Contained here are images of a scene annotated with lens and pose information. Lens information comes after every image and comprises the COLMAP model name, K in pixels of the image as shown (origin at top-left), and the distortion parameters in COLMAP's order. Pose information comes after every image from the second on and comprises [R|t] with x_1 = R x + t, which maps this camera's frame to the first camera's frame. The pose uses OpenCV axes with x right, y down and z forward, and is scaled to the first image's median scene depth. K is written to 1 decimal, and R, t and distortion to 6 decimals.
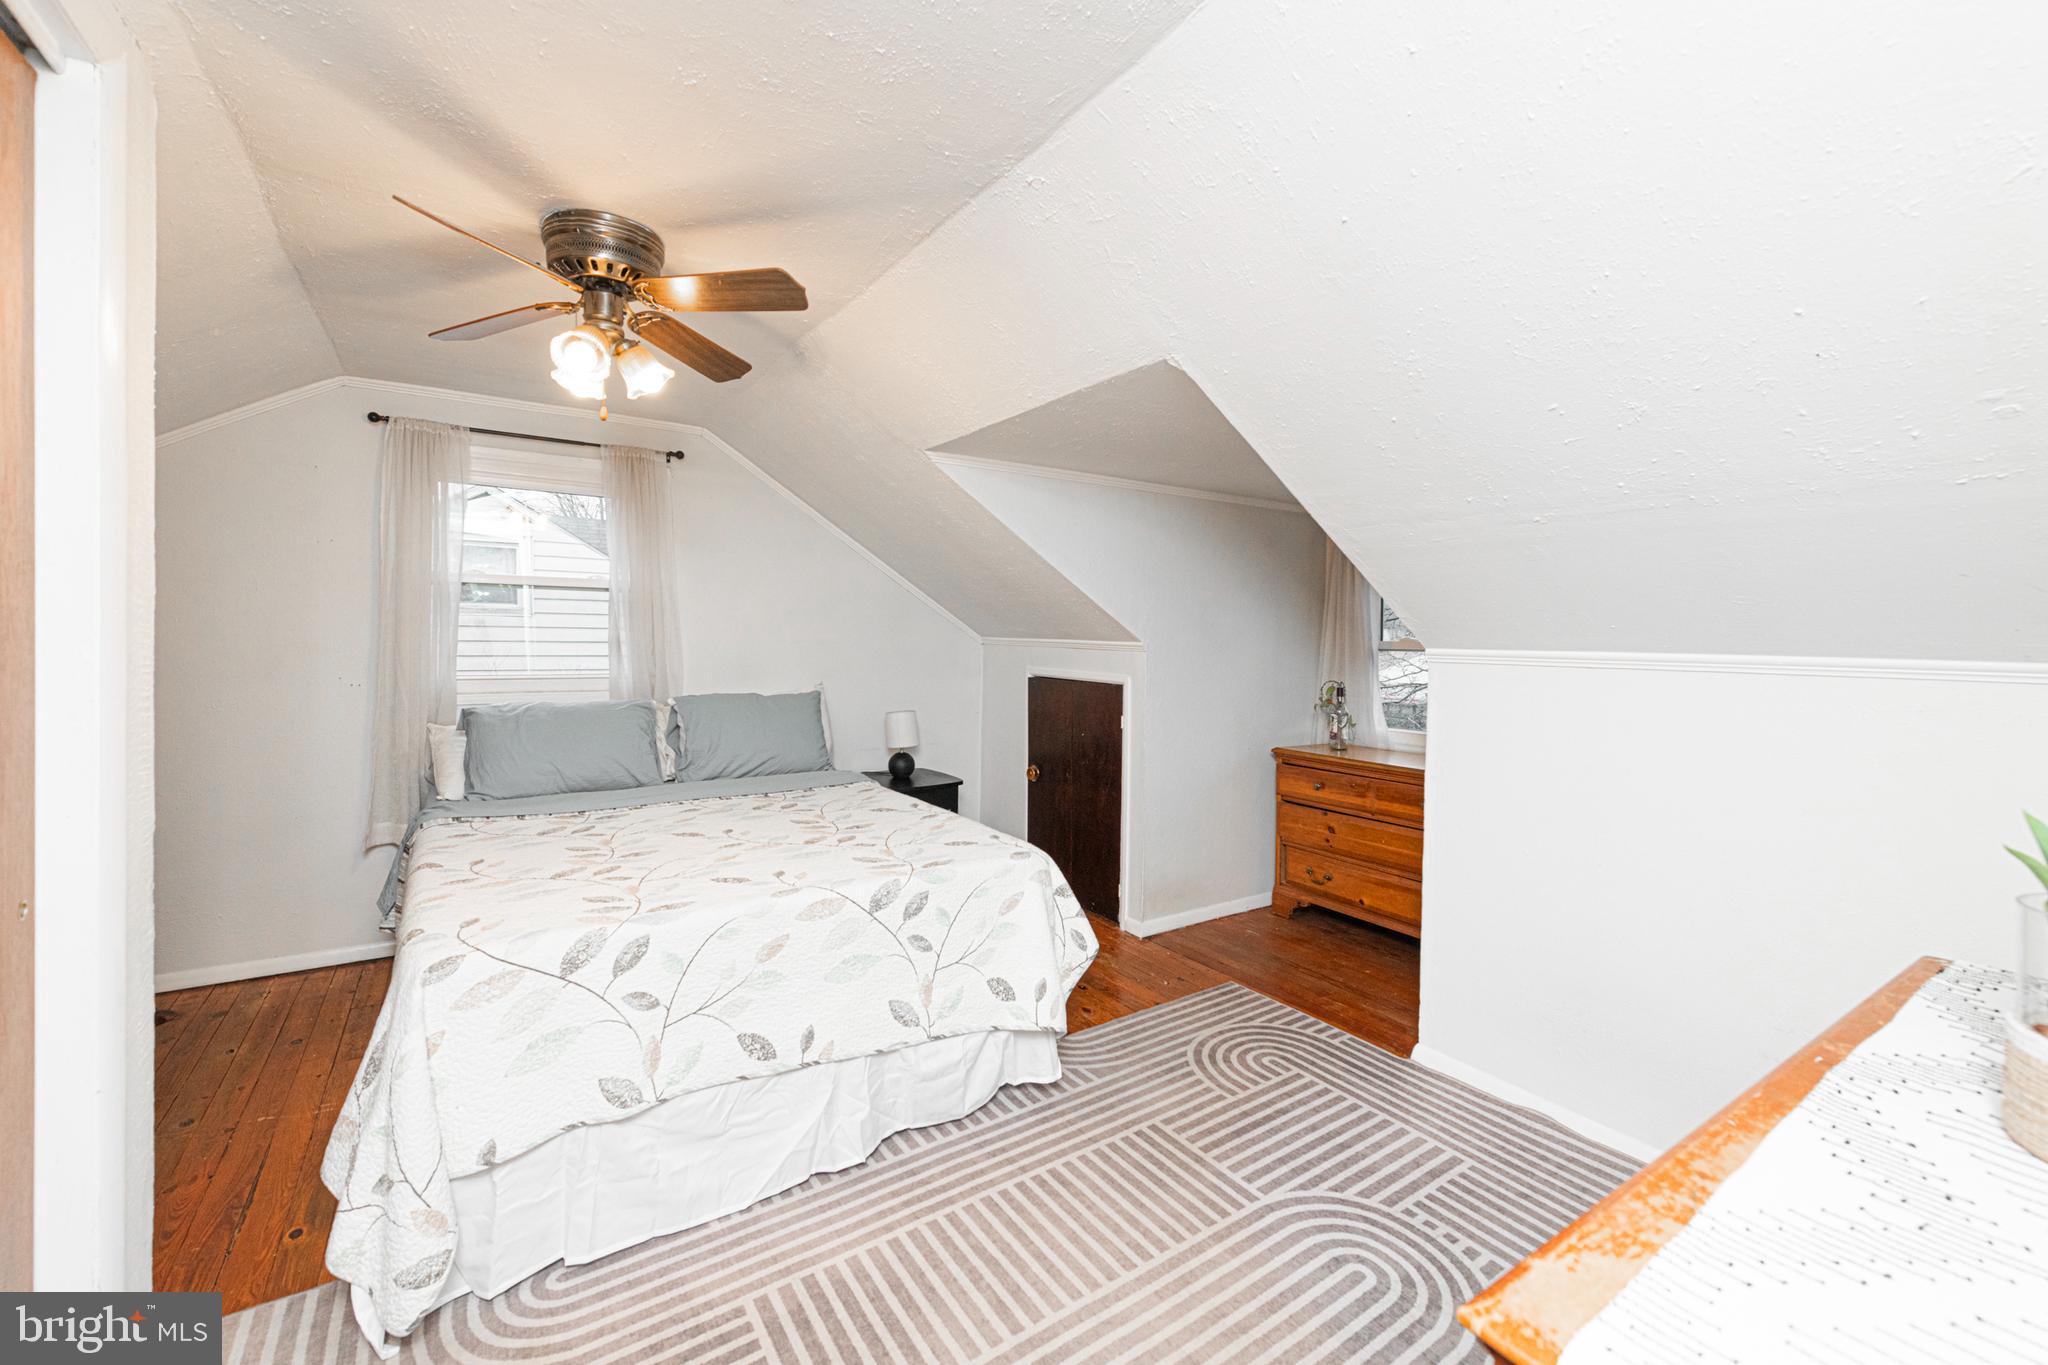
lens RADIAL K [[826.2, 0, 1032.4], [0, 826.2, 675.5], [0, 0, 1]] dist [0.001441, -0.000193]
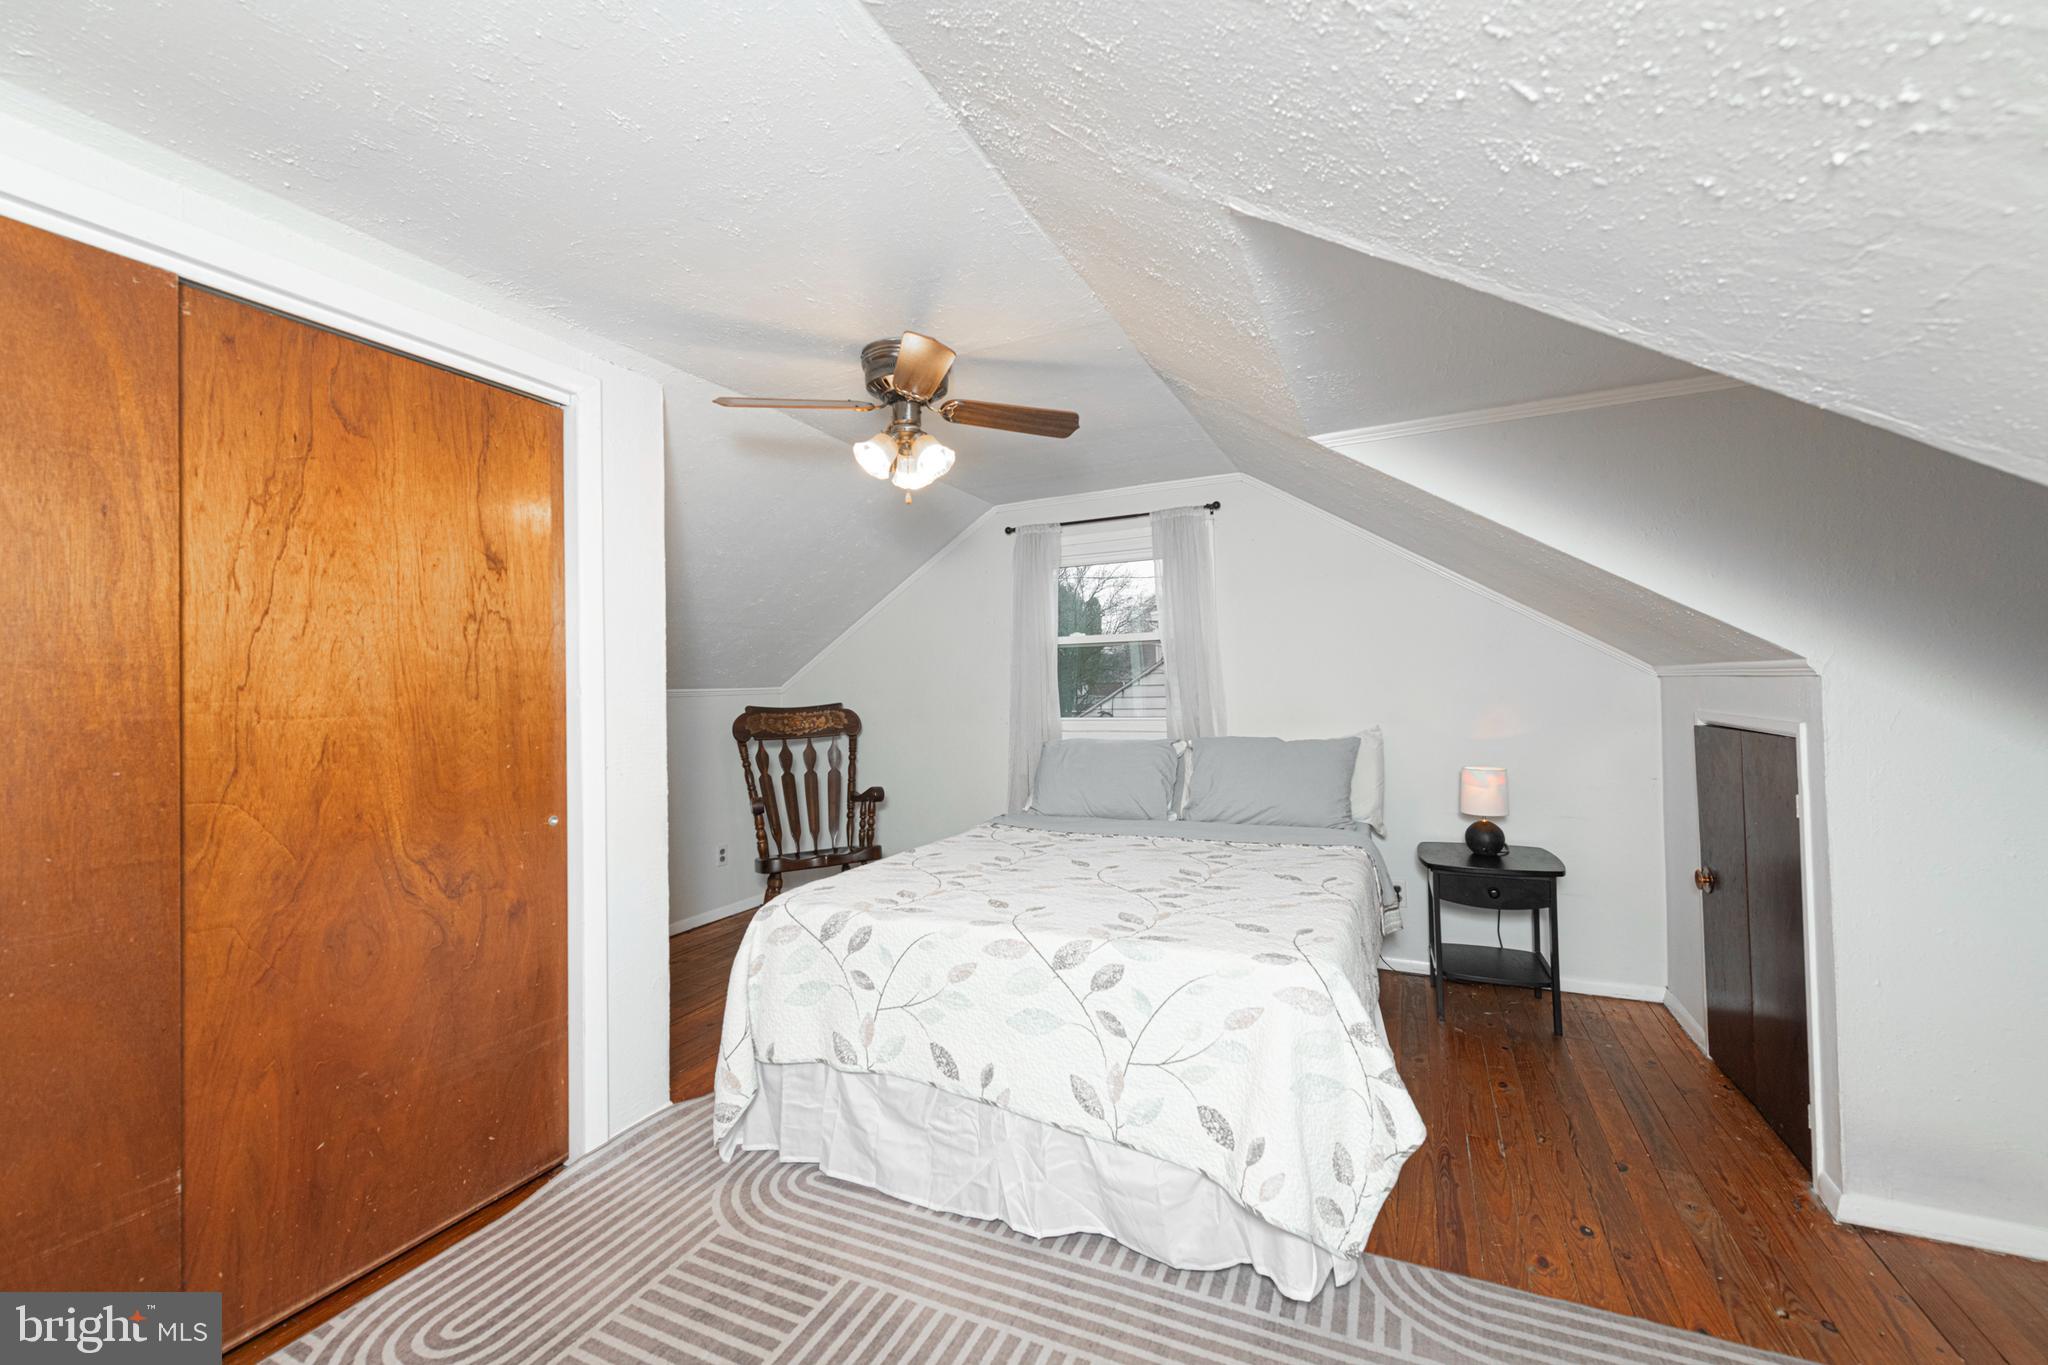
lens RADIAL K [[811.2, 0, 1031.6], [0, 811.2, 696.3], [0, 0, 1]] dist [0.000271, 0.000060]
pose [[0.510077, -0.019964, -0.859897, 0.577010], [-0.014295, 0.999396, -0.031683, 0.013481], [0.860010, 0.028453, 0.509483, 0.512775]]
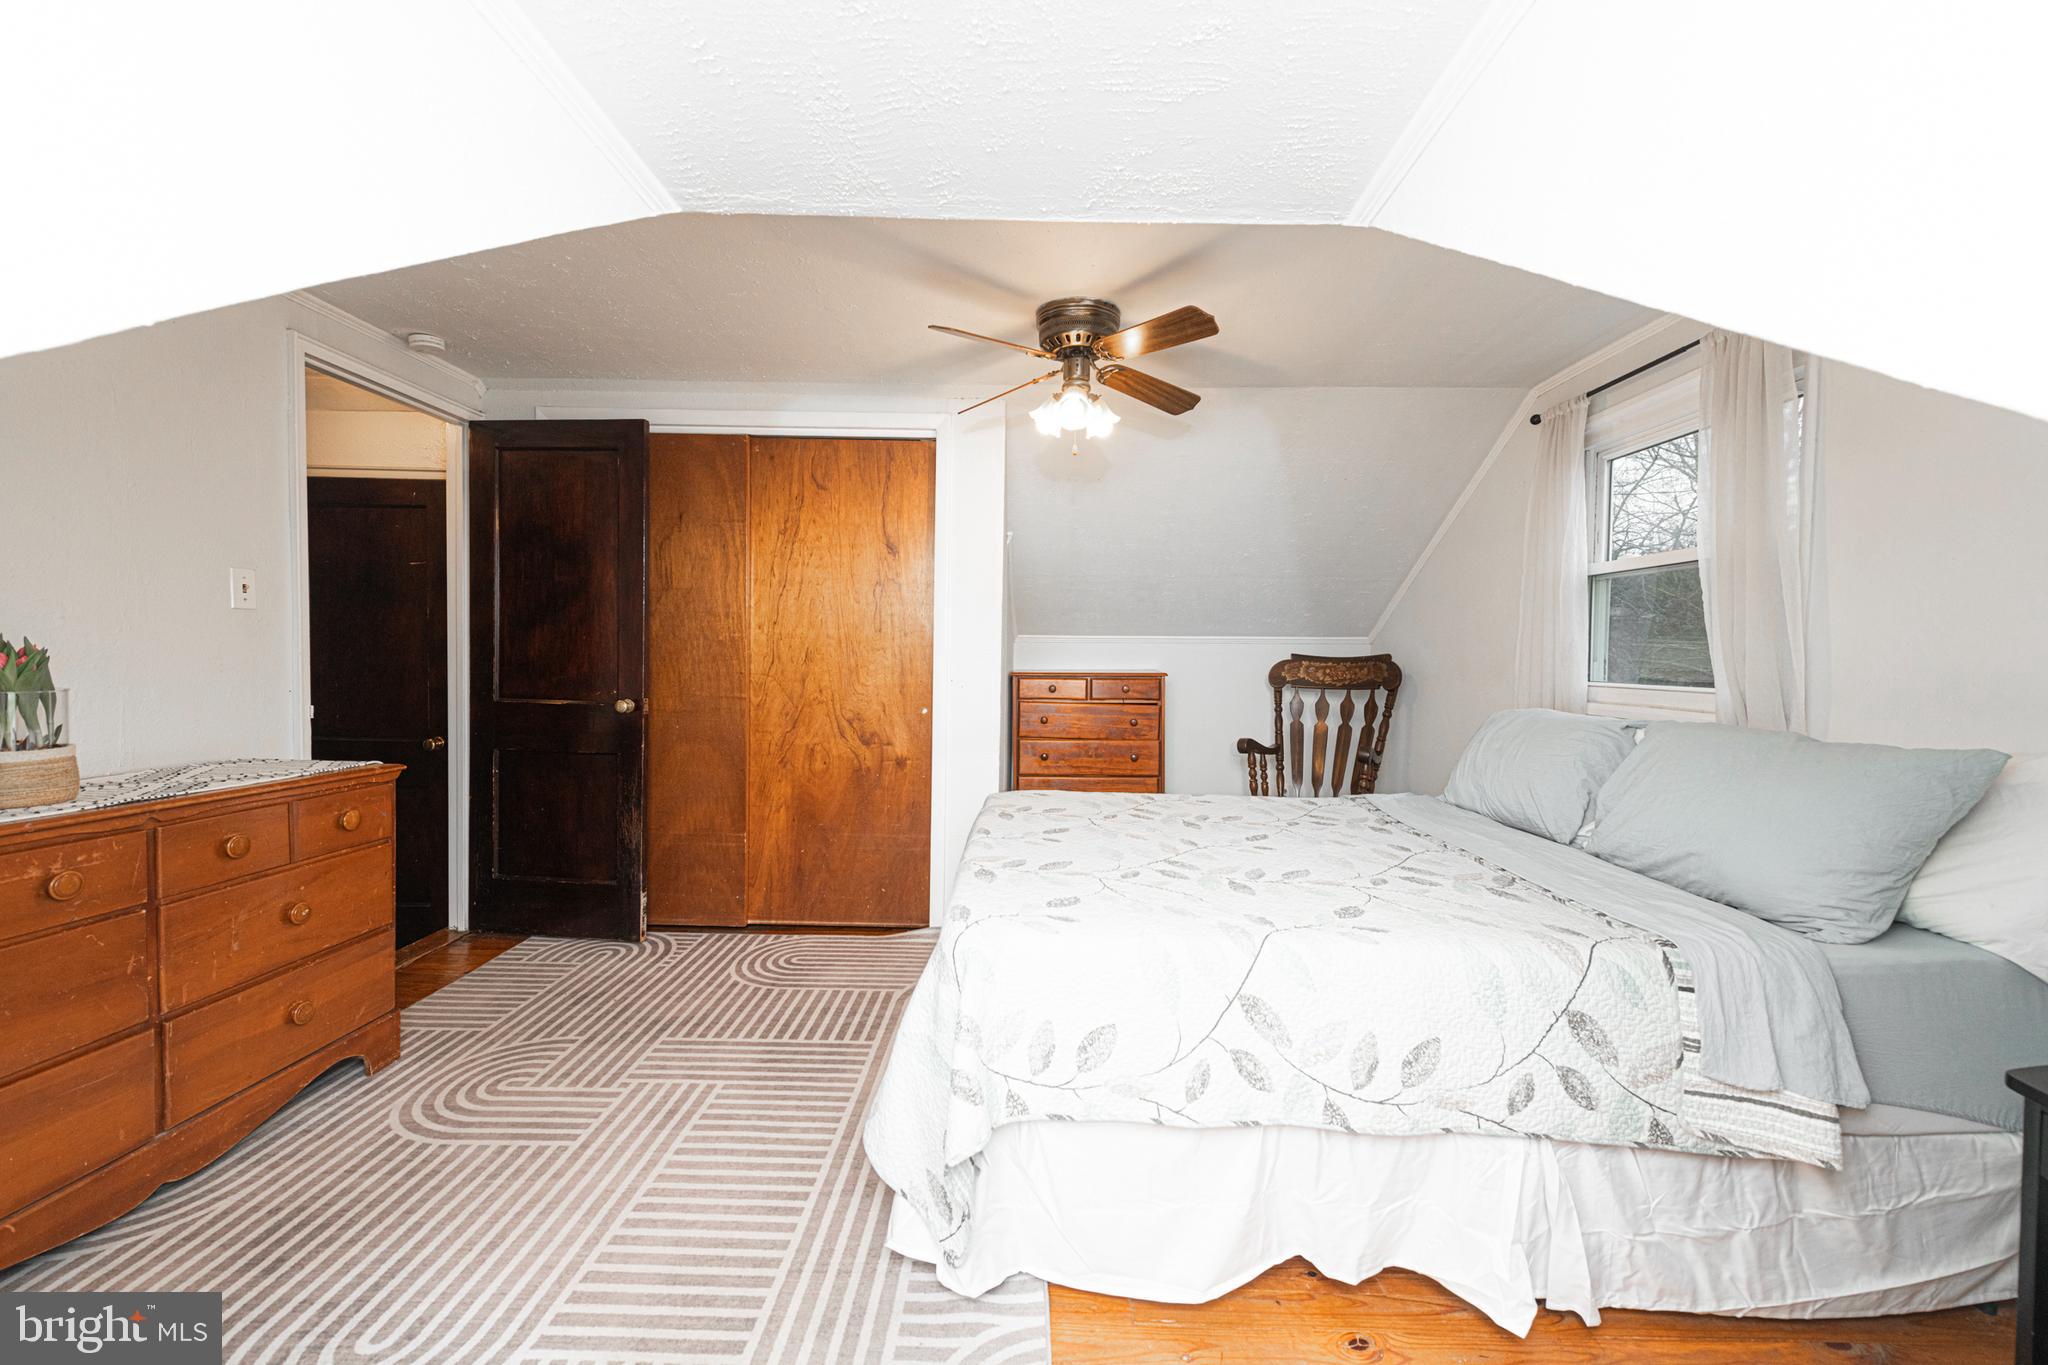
lens RADIAL K [[801.0, 0, 1029.3], [0, 801.0, 705.2], [0, 0, 1]] dist [-0.000123, -0.000064]
pose [[-0.583774, 0.025327, -0.811521, 0.544774], [-0.064238, 0.994939, 0.077261, -0.001431], [0.809371, 0.097234, -0.579193, 1.628664]]
